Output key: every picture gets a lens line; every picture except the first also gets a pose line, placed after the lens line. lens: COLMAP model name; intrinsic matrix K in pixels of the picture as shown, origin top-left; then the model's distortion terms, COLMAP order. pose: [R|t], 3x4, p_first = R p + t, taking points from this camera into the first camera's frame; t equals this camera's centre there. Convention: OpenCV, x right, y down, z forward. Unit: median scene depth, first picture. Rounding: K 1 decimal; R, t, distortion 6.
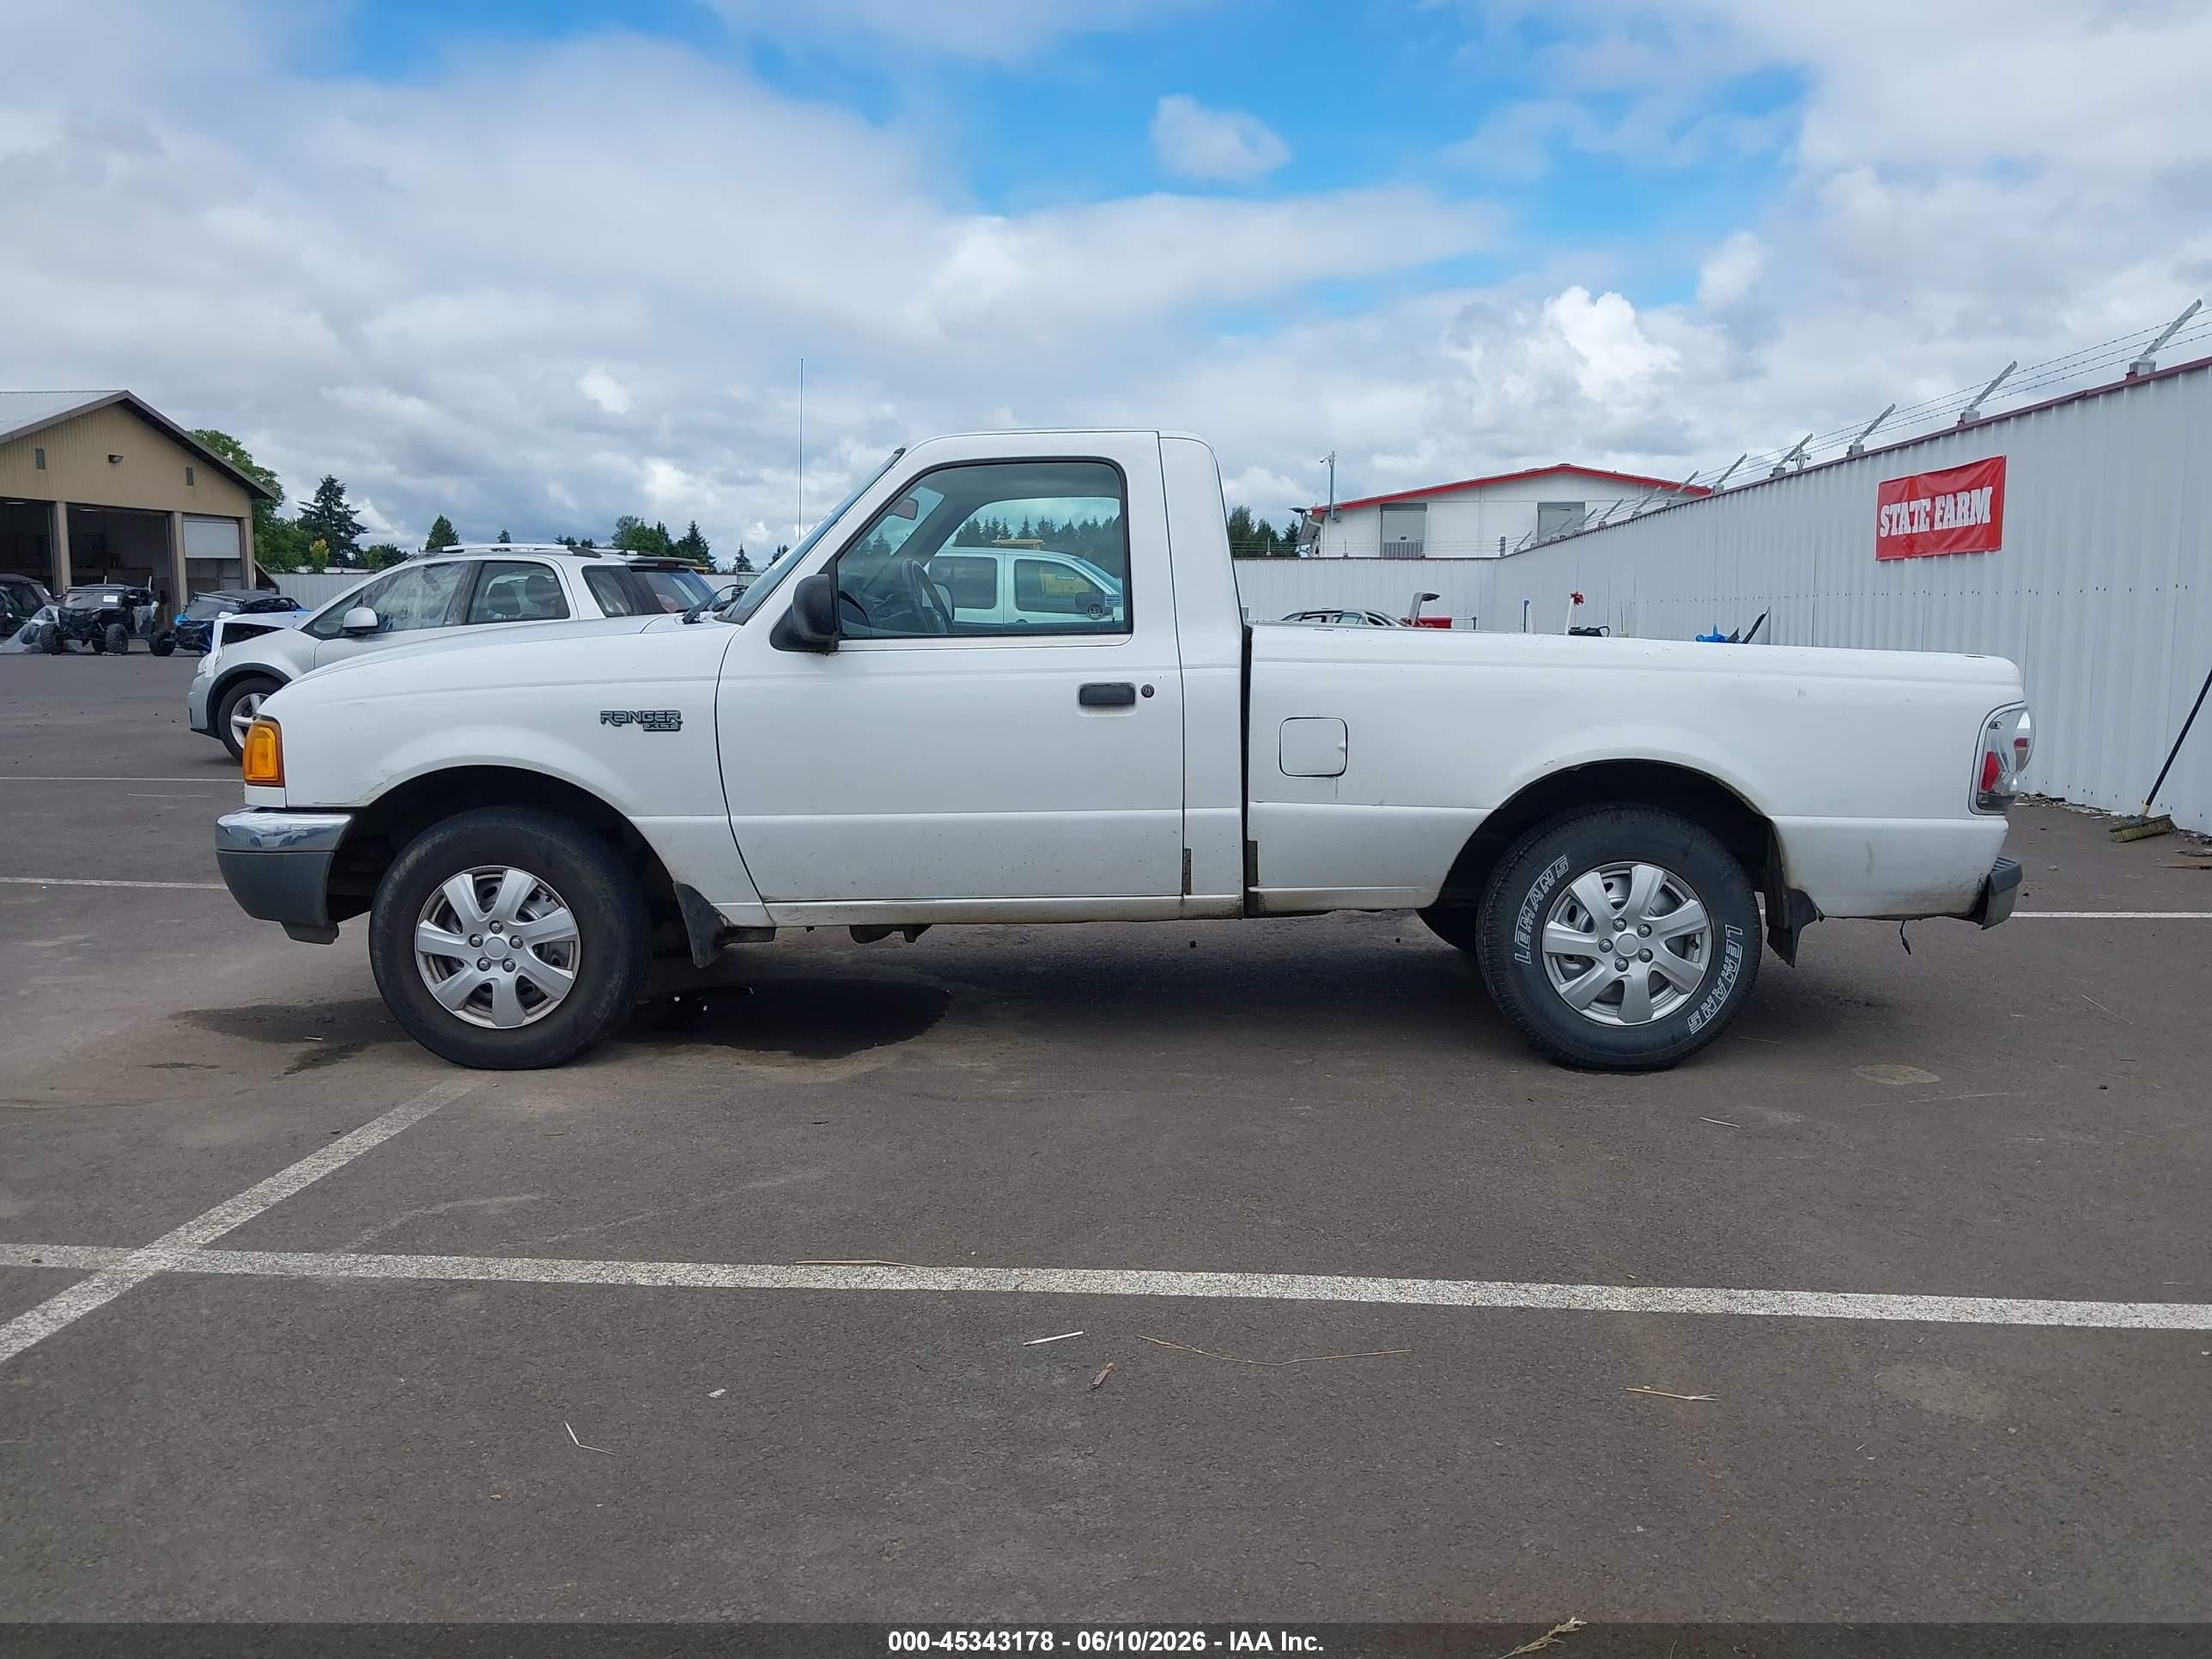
lens RADIAL K [[1711.6, 0, 1149.7], [0, 1711.6, 903.3], [0, 0, 1]] dist [0.022675, -0.034091]
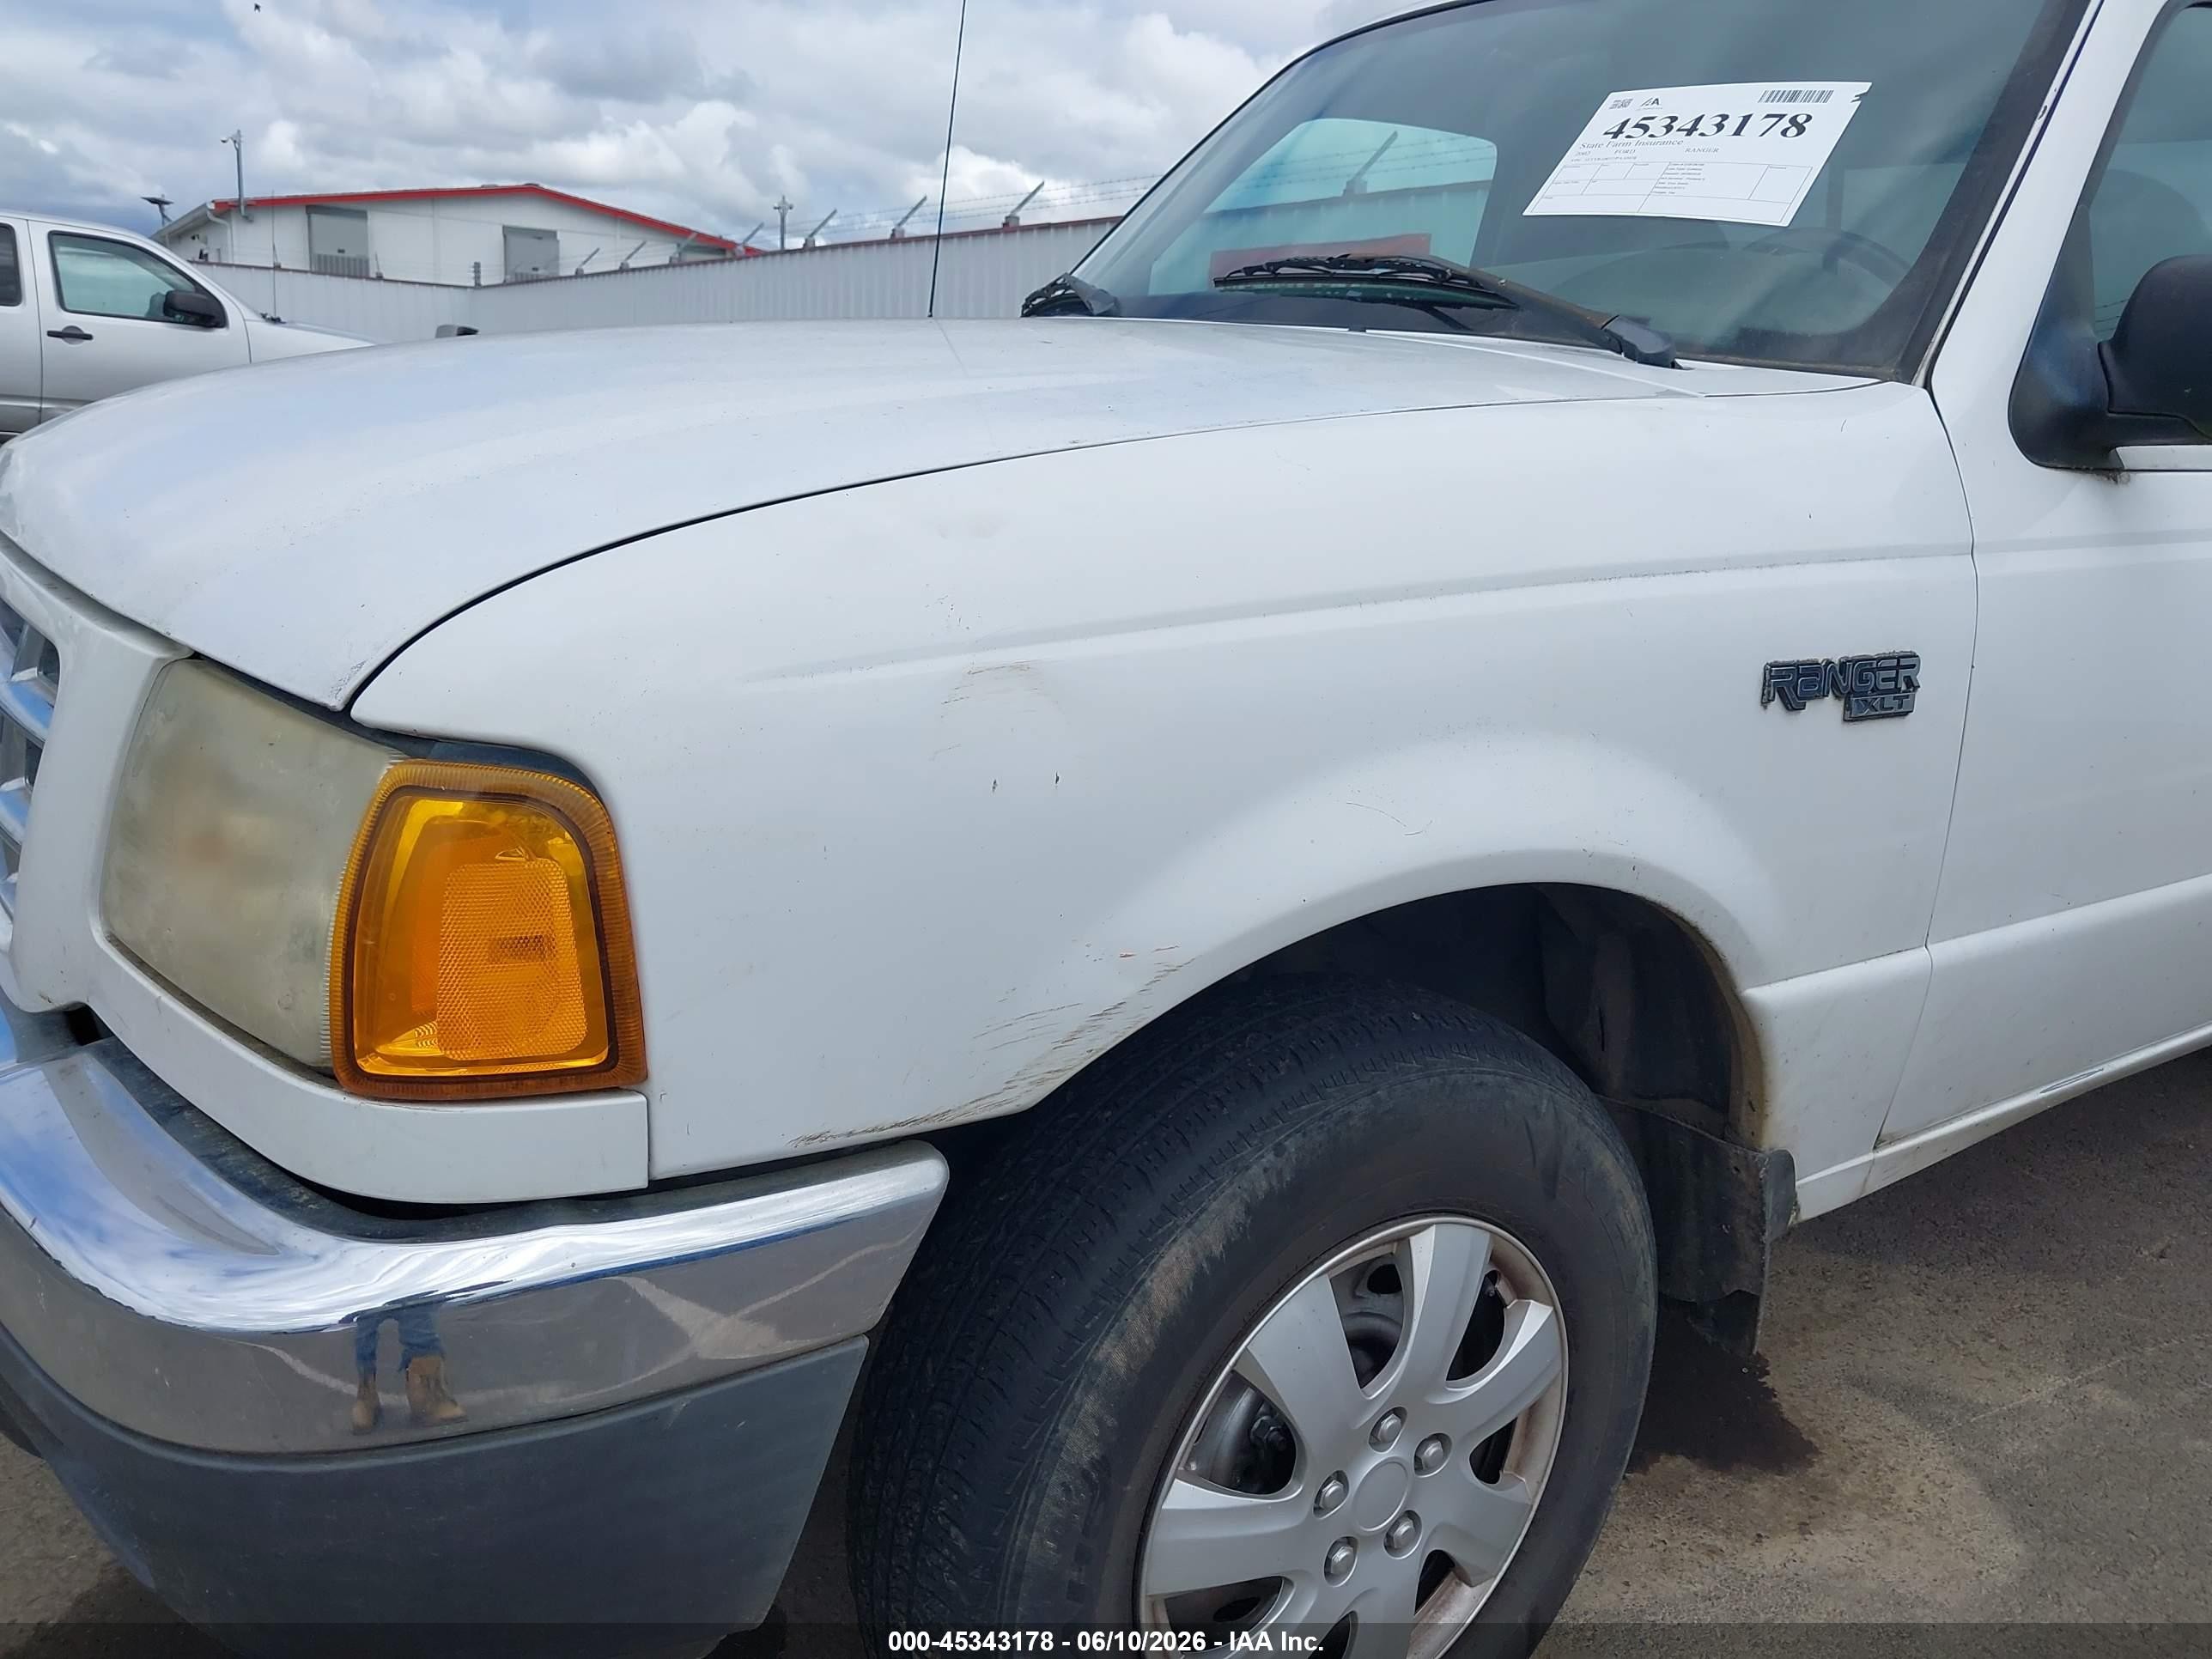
lens RADIAL K [[1711.6, 0, 1149.7], [0, 1711.6, 903.3], [0, 0, 1]] dist [0.022675, -0.034091]
pose [[0.804204, -0.118311, 0.582459, -0.568842], [0.037910, 0.988203, 0.148385, -0.116287], [-0.593143, -0.097251, 0.799202, 0.805706]]
